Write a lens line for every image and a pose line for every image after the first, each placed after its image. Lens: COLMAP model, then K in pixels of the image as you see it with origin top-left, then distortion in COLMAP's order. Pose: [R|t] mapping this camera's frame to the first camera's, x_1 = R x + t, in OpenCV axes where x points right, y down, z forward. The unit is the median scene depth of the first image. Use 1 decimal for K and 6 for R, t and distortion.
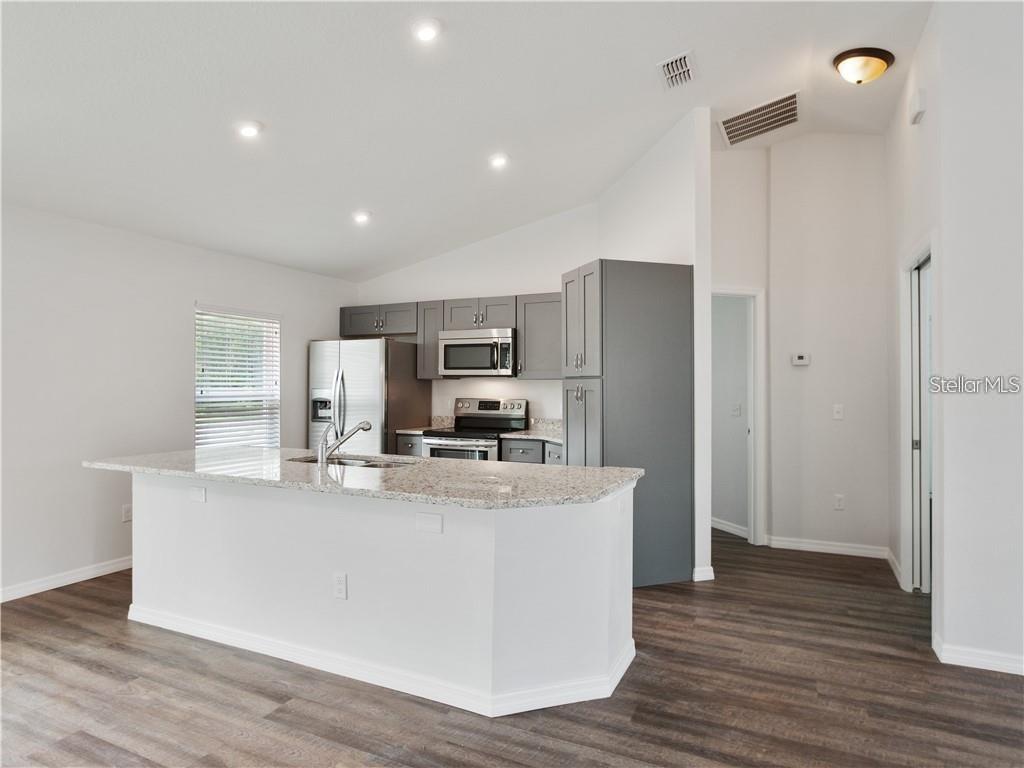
lens RADIAL K [[602.1, 0, 505.4], [0, 602.1, 384.4], [0, 0, 1]] dist [-0.031305, 0.012996]
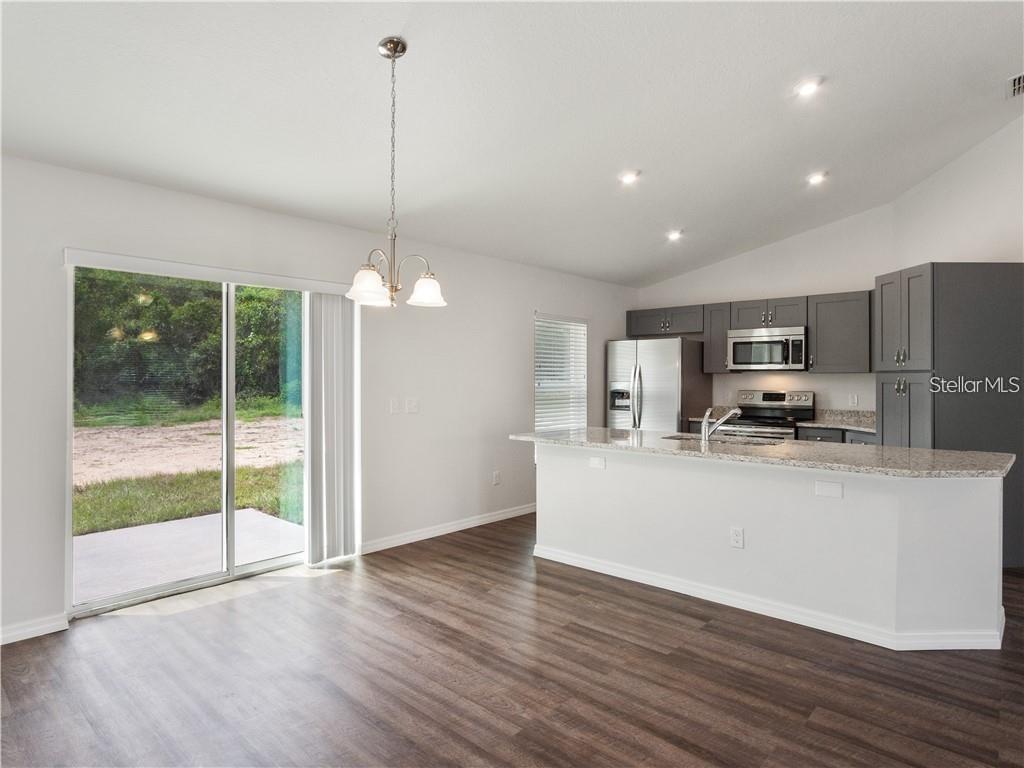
lens RADIAL K [[583.1, 0, 505.5], [0, 583.1, 379.5], [0, 0, 1]] dist [-0.030581, 0.012408]
pose [[0.955377, 0.000069, -0.295389, -0.213561], [0.000842, 0.999995, 0.002957, -0.000526], [0.295387, -0.003074, 0.955373, -0.174162]]
